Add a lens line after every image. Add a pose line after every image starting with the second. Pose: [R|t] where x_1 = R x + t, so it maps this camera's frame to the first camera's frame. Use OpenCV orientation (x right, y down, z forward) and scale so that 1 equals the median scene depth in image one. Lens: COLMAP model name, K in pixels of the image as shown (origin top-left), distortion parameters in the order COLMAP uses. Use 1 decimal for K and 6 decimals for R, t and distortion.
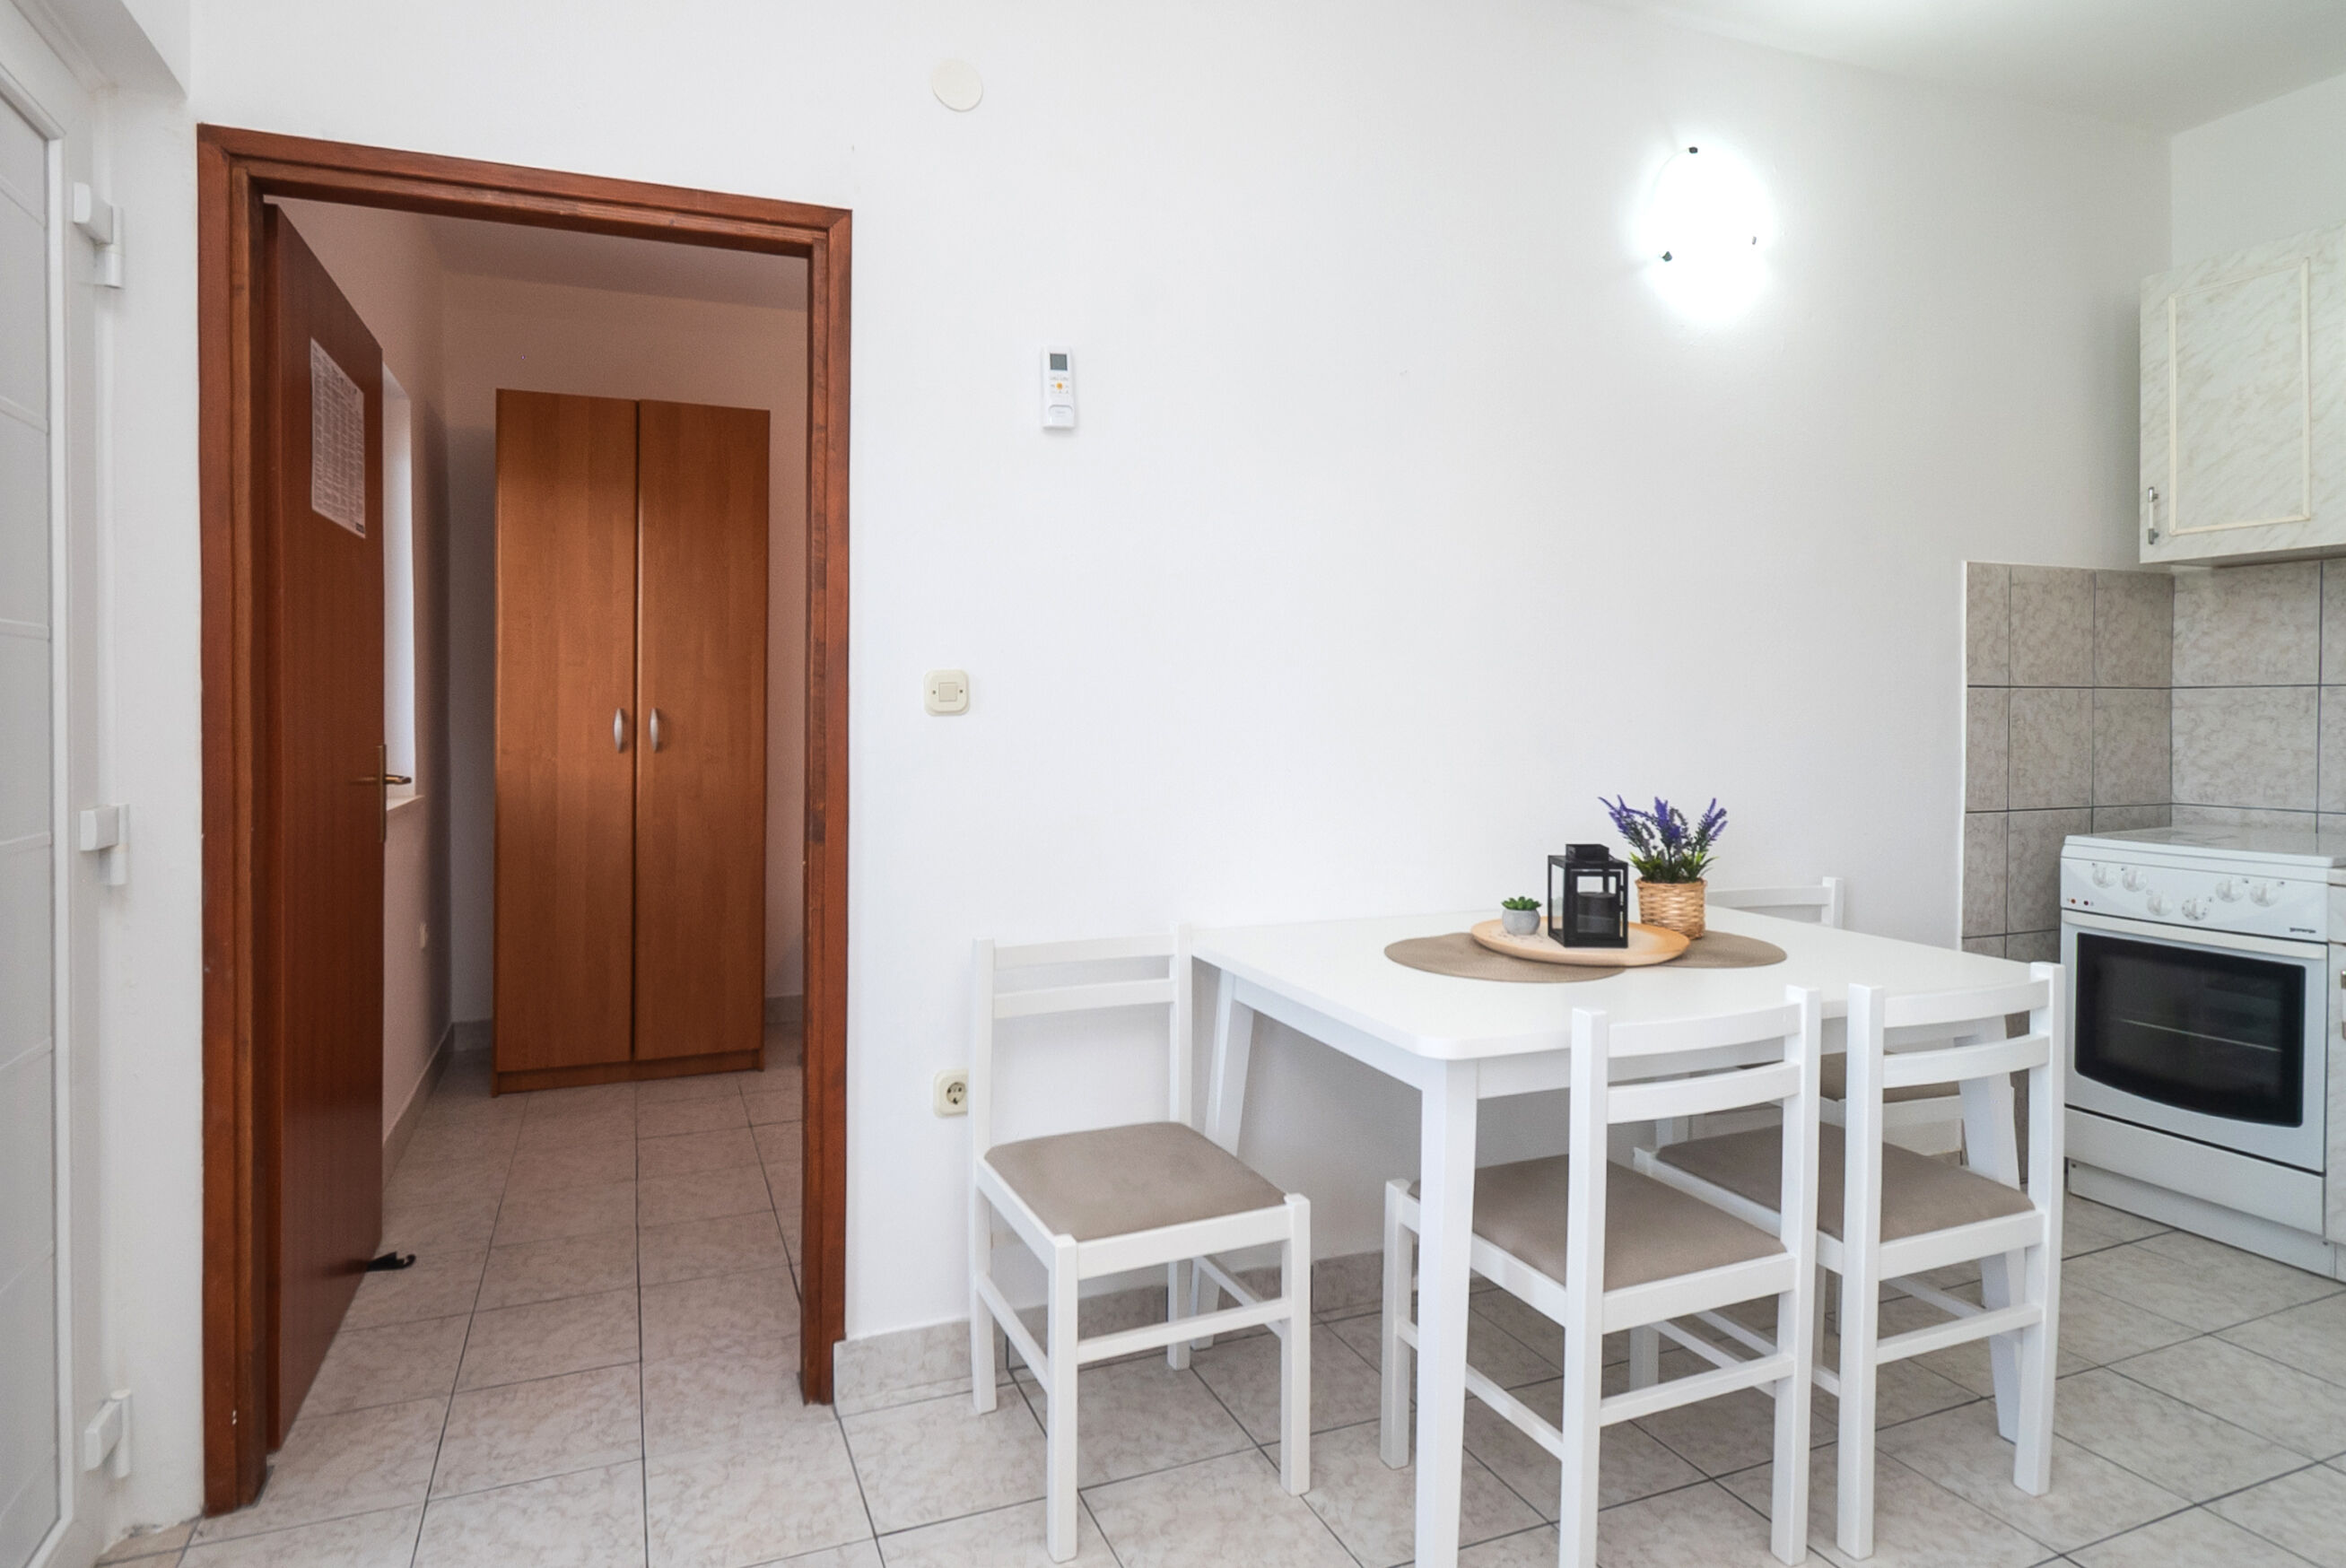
lens RADIAL K [[1204.4, 0, 1065.7], [0, 1204.4, 728.8], [0, 0, 1]] dist [-0.011678, -0.002633]
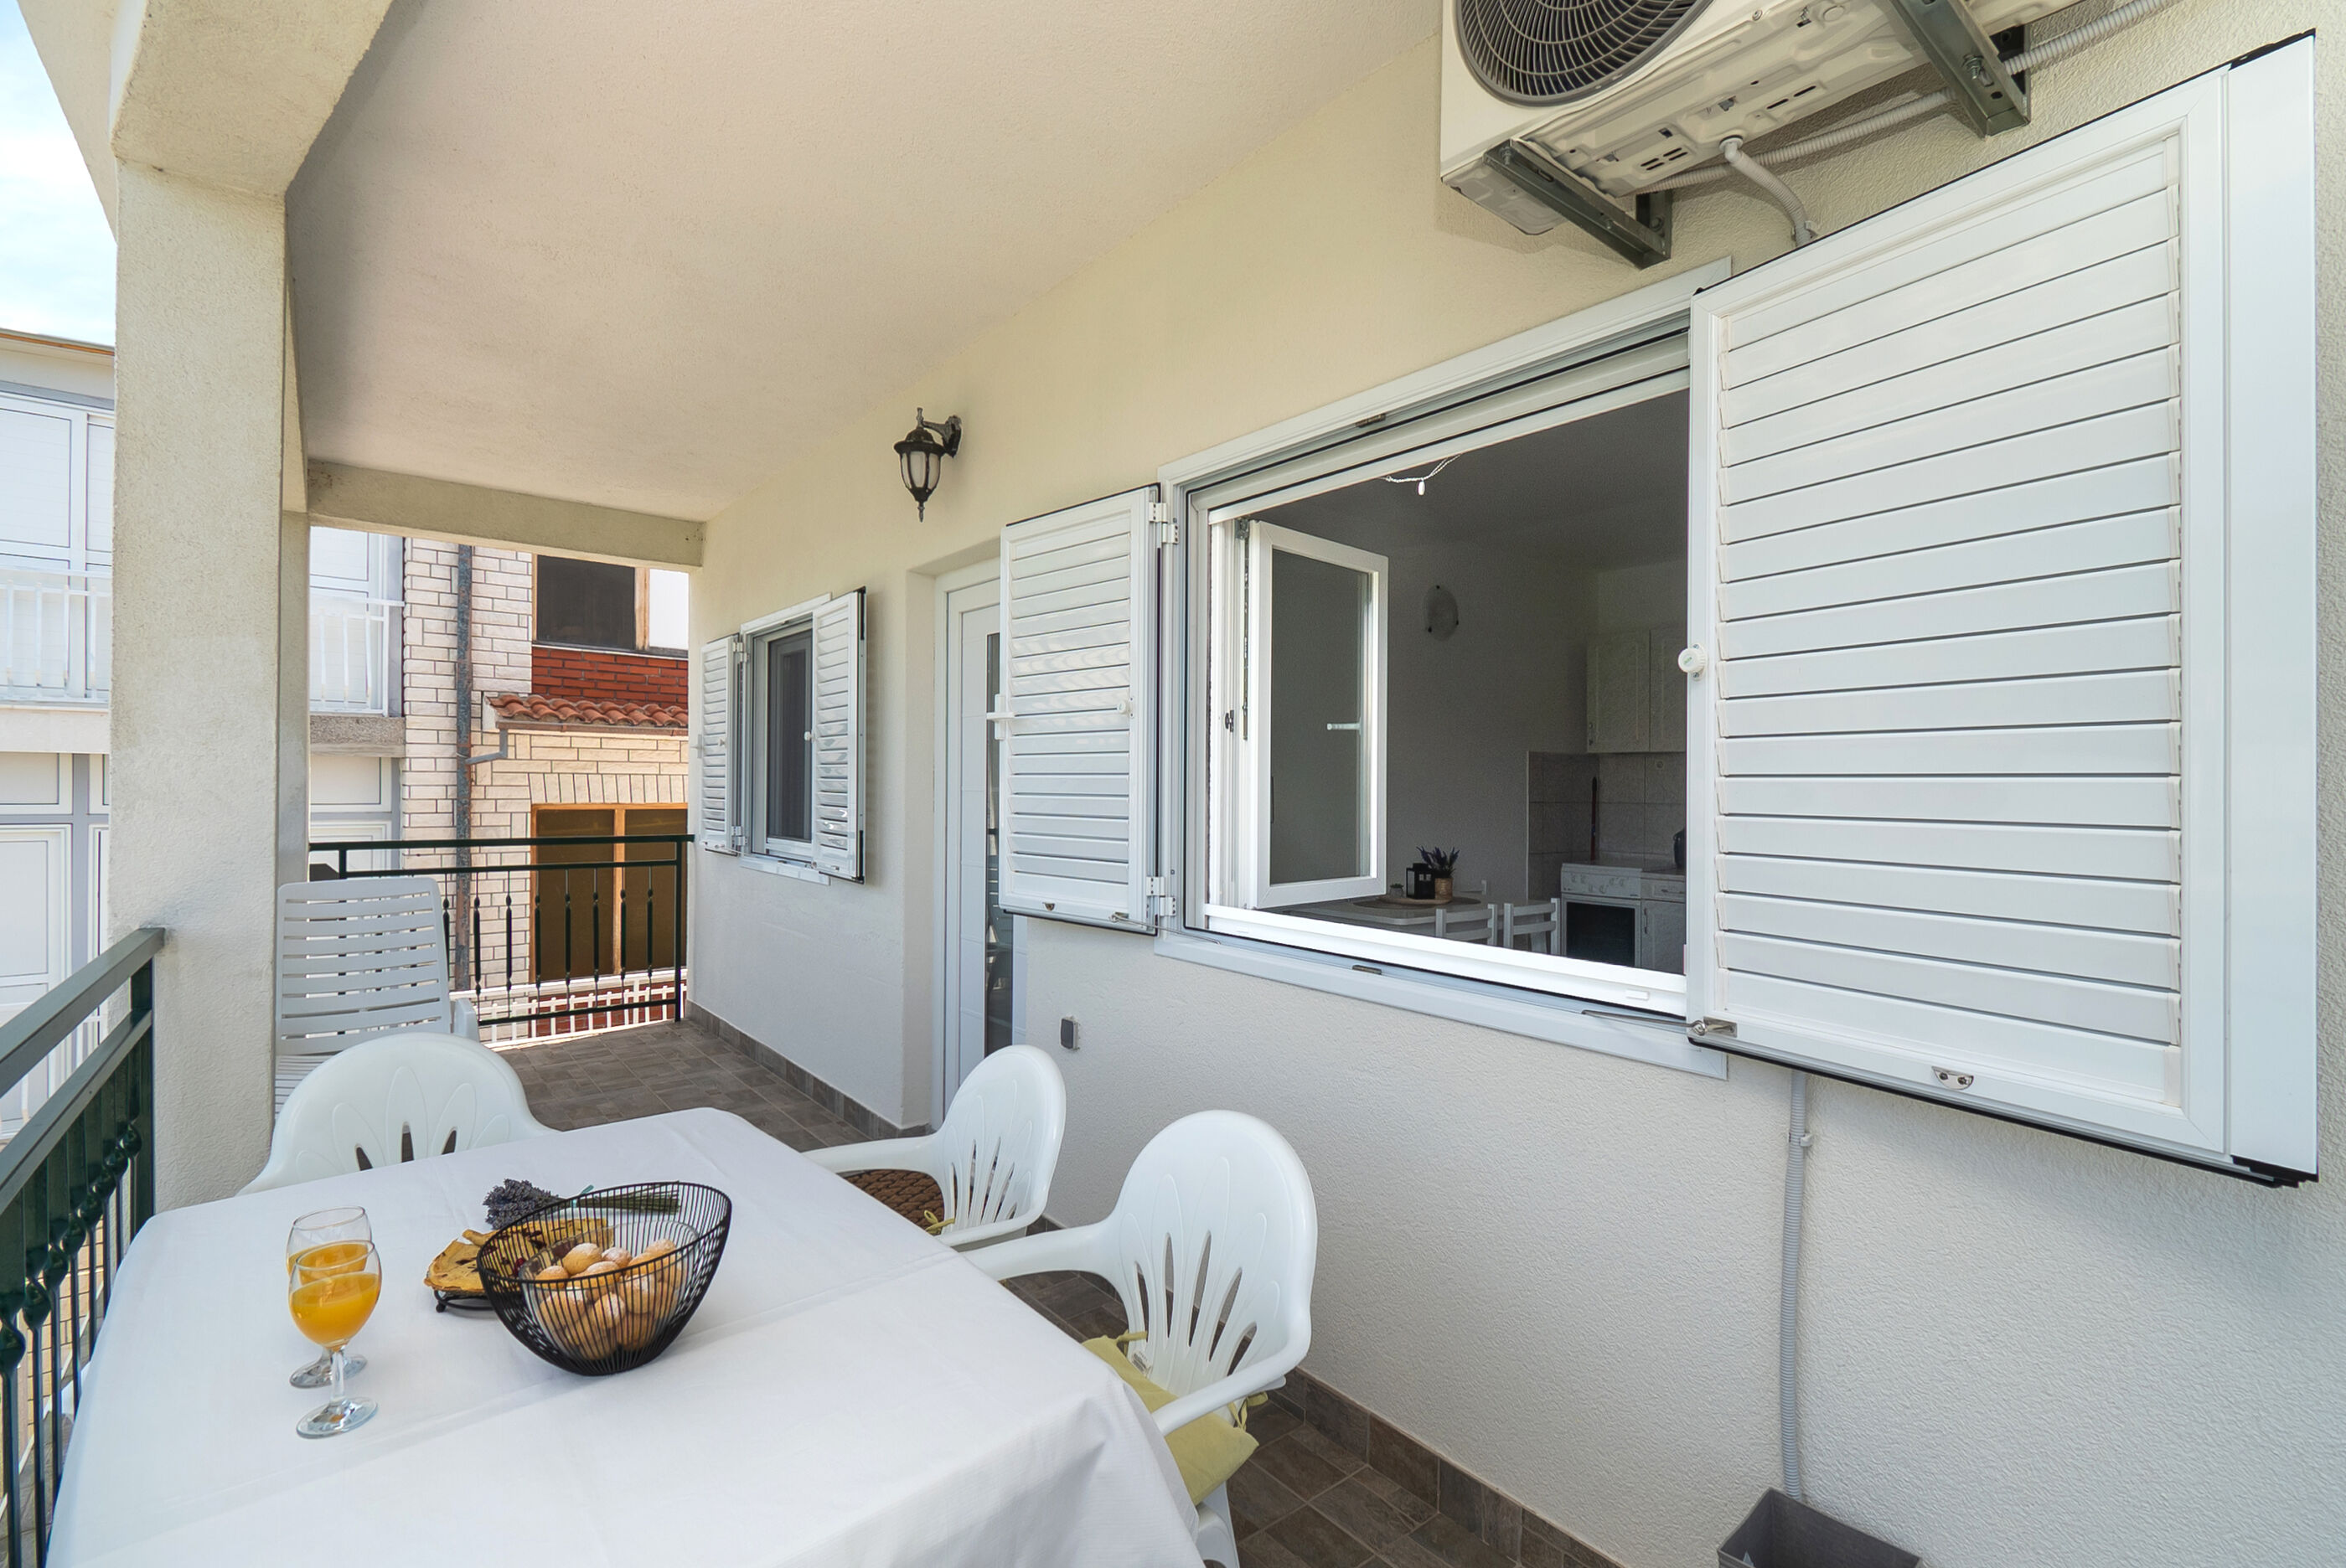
lens RADIAL K [[1076.1, 0, 1229.5], [0, 1076.1, 795.0], [0, 0, 1]] dist [0.004317, -0.010608]
pose [[0.924896, 0.008201, 0.380133, -0.900448], [-0.003830, 0.999918, -0.012254, -0.029940], [-0.380202, 0.009877, 0.924851, -1.113603]]
